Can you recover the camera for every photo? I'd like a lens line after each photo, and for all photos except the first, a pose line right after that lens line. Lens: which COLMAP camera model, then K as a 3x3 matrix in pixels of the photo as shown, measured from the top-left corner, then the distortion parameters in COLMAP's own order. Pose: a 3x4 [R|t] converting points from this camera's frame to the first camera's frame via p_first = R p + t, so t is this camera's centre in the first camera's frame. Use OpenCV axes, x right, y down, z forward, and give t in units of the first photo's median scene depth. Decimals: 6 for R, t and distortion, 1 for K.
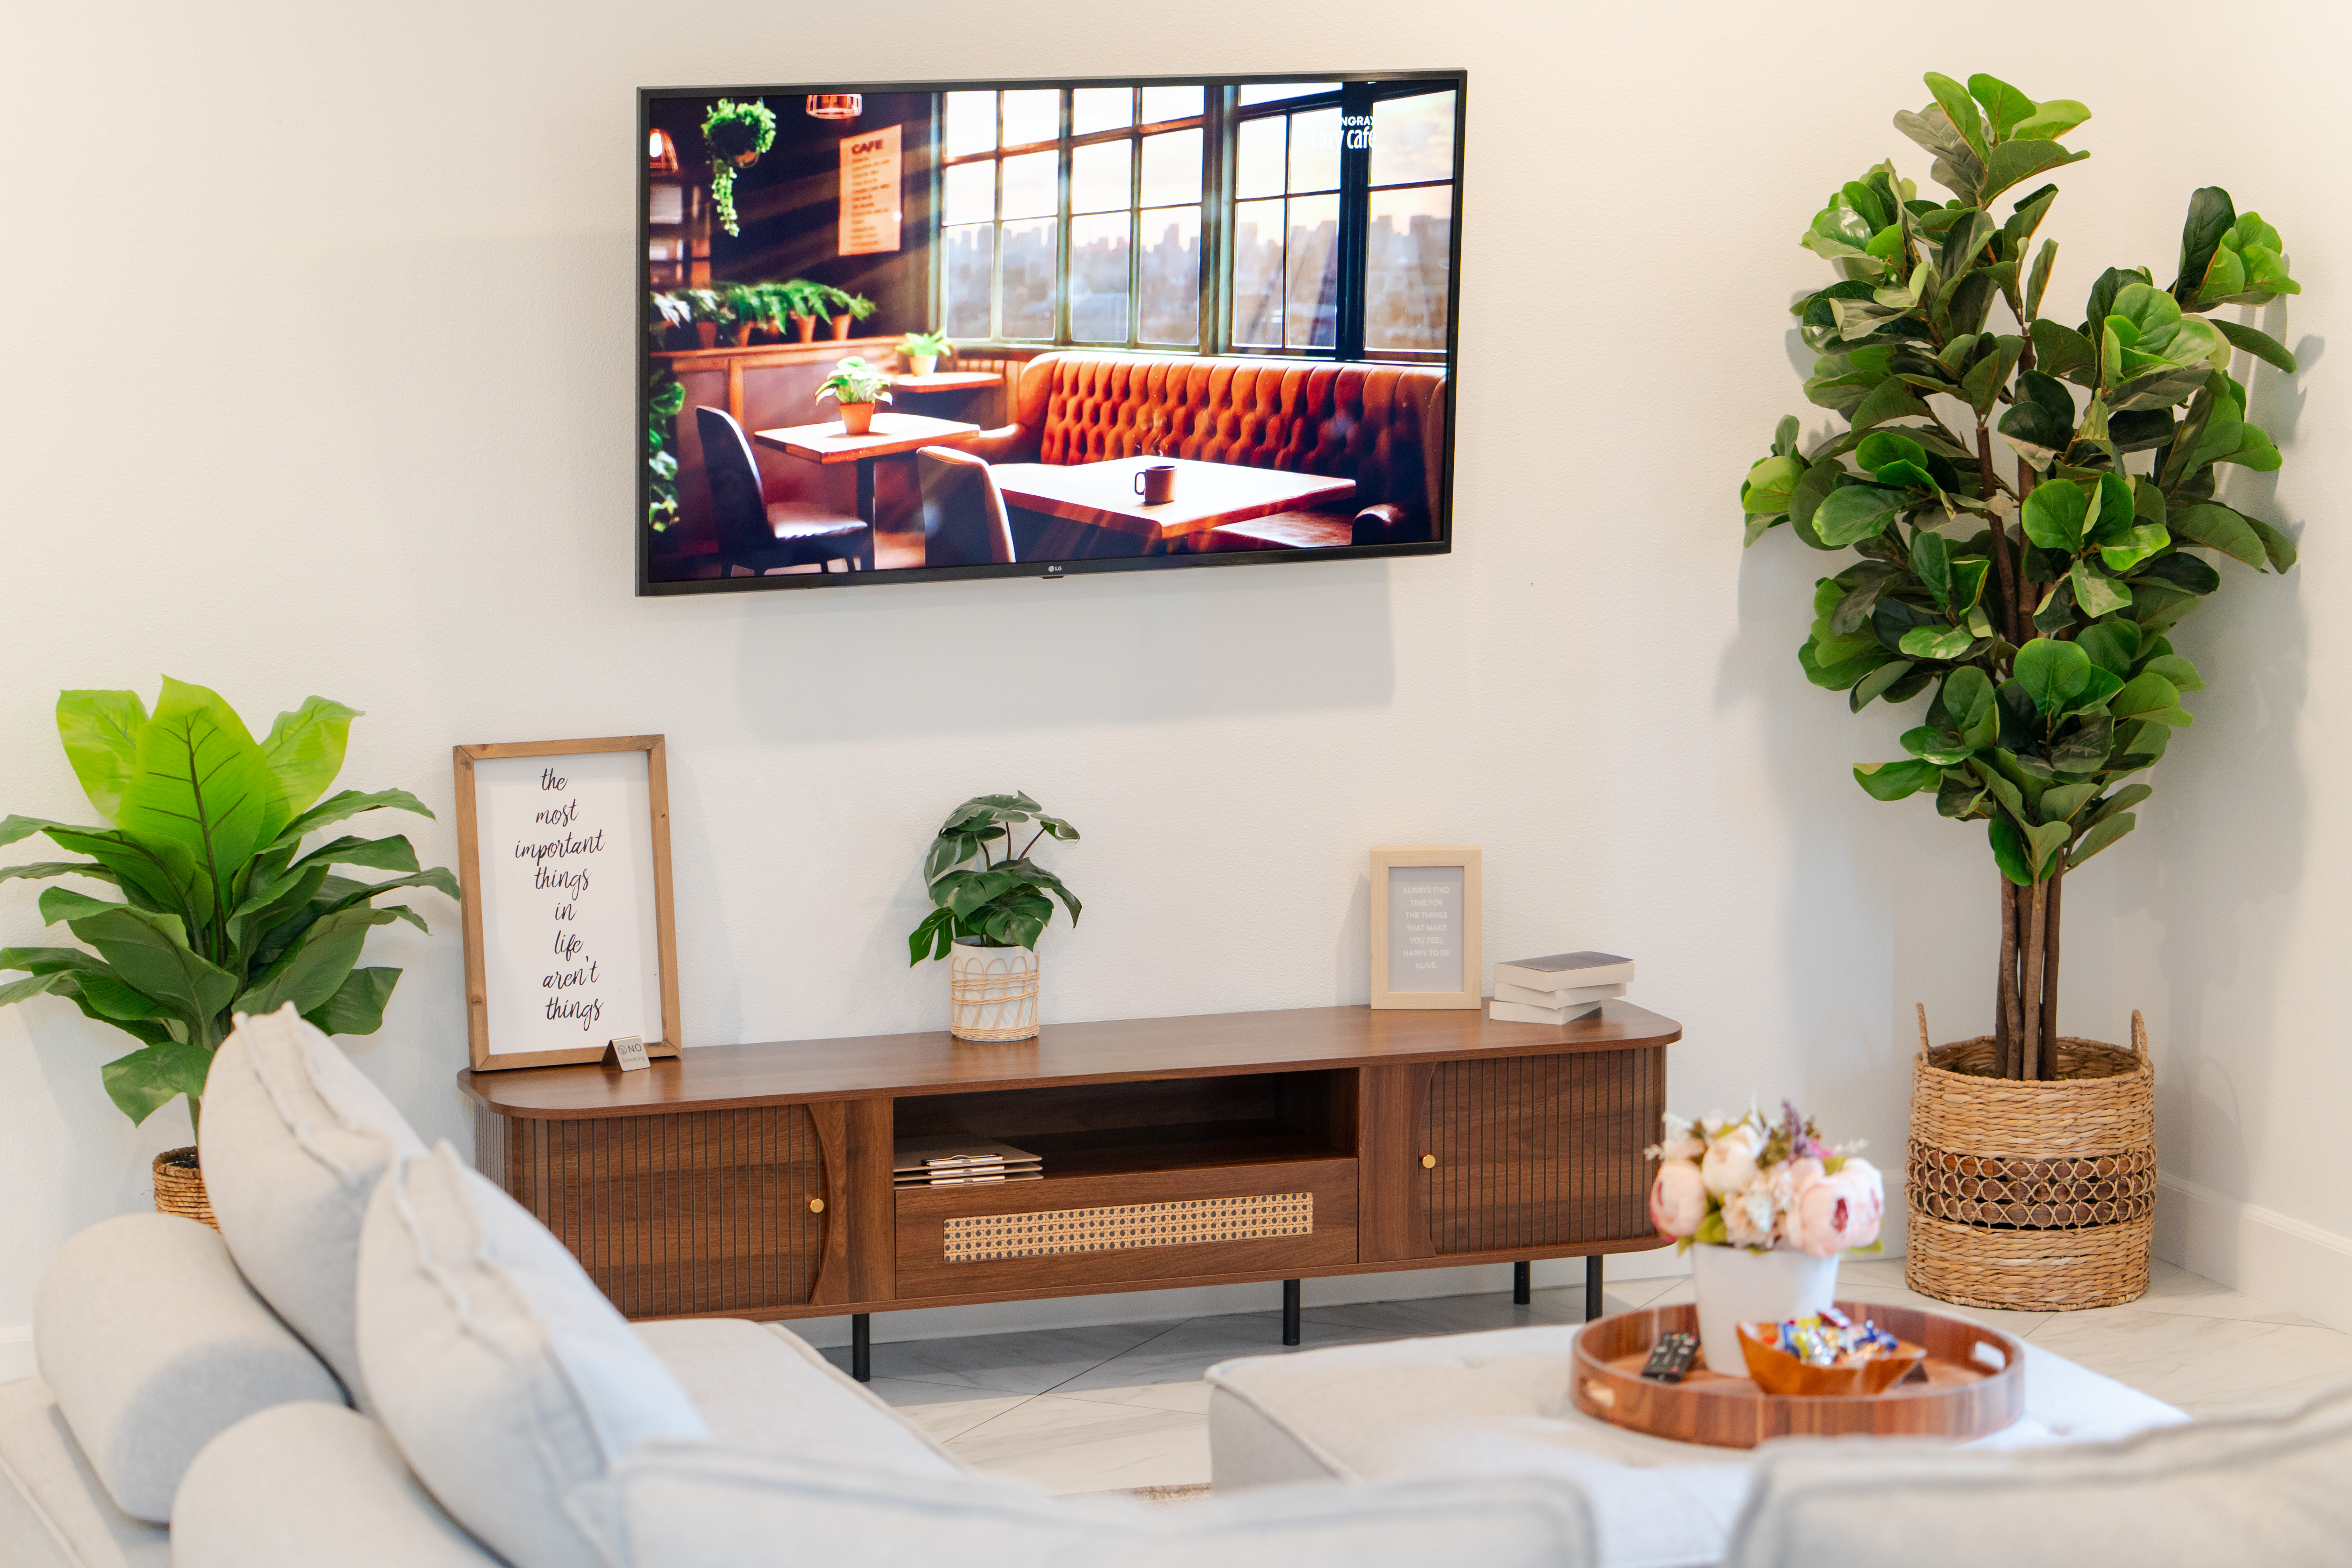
lens RADIAL K [[5813.1, 0, 1176.0], [0, 5813.1, 784.0], [0, 0, 1]] dist [-0.004120, -0.118996]
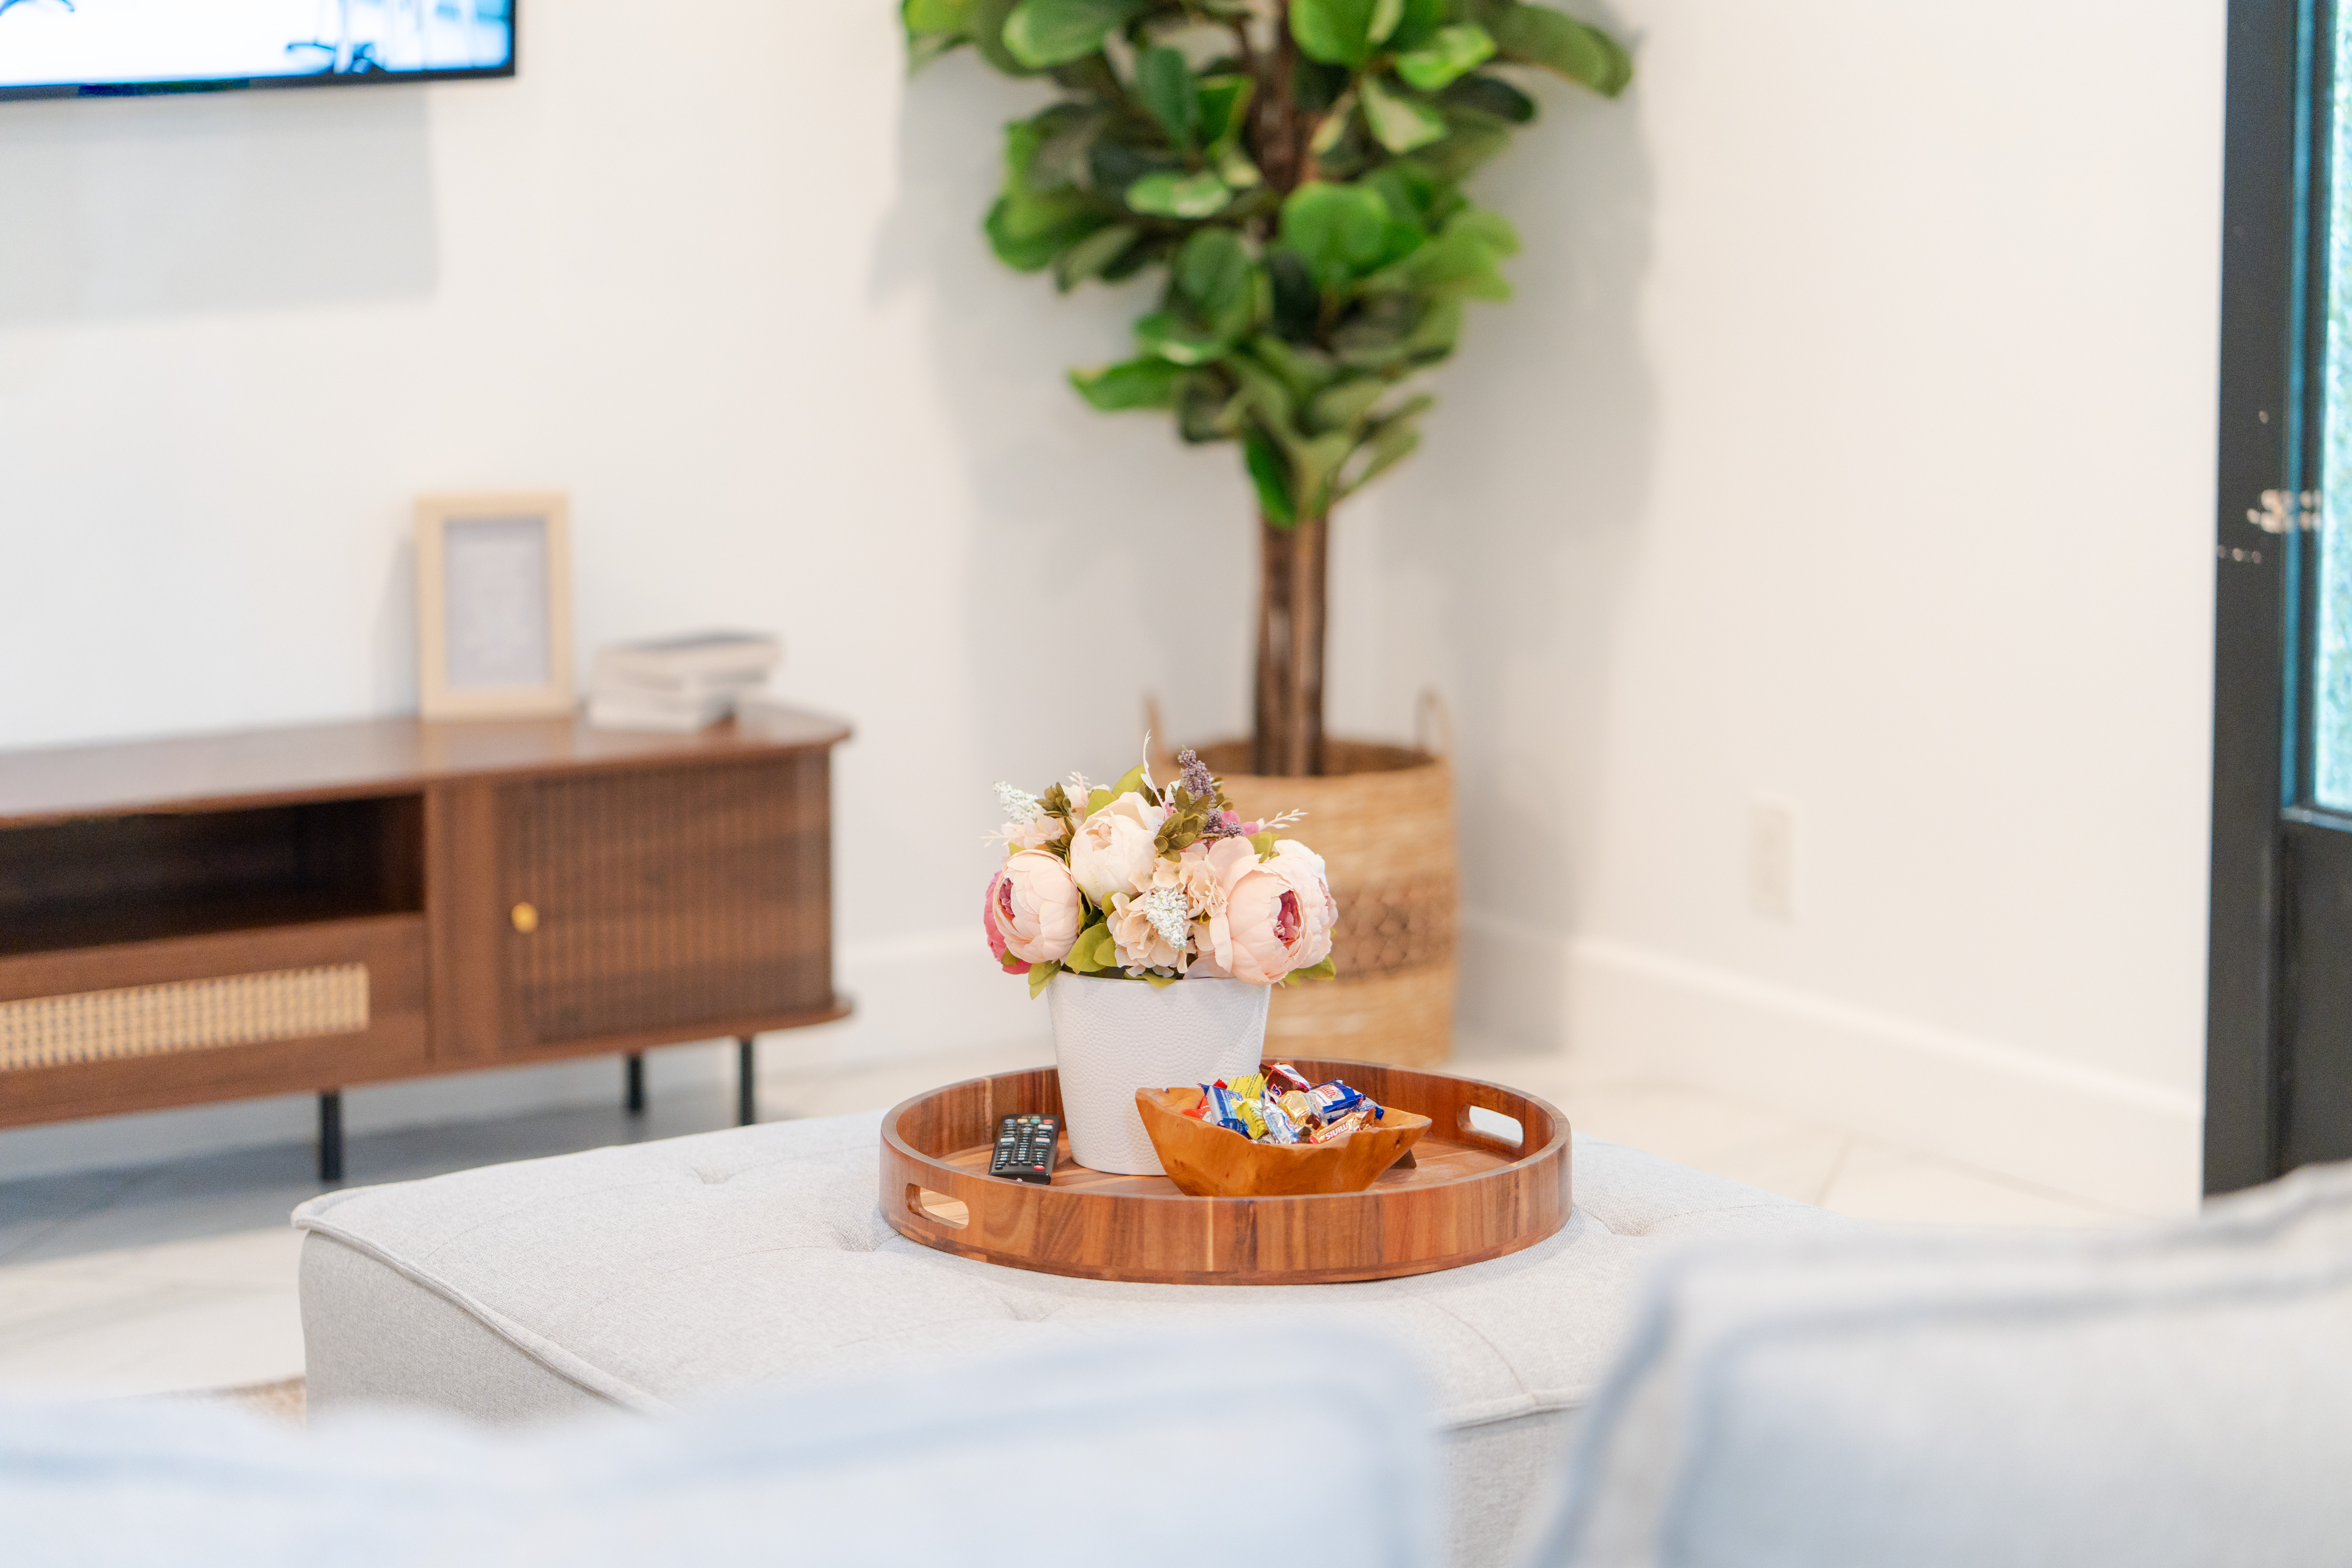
lens RADIAL K [[5812.9, 0, 1176.0], [0, 5812.9, 784.0], [0, 0, 1]] dist [-0.004120, -0.118996]
pose [[0.978352, -0.036205, 0.203757, -0.023756], [0.031375, 0.999146, 0.026887, 0.031362], [-0.204557, -0.019912, 0.978652, 0.277322]]
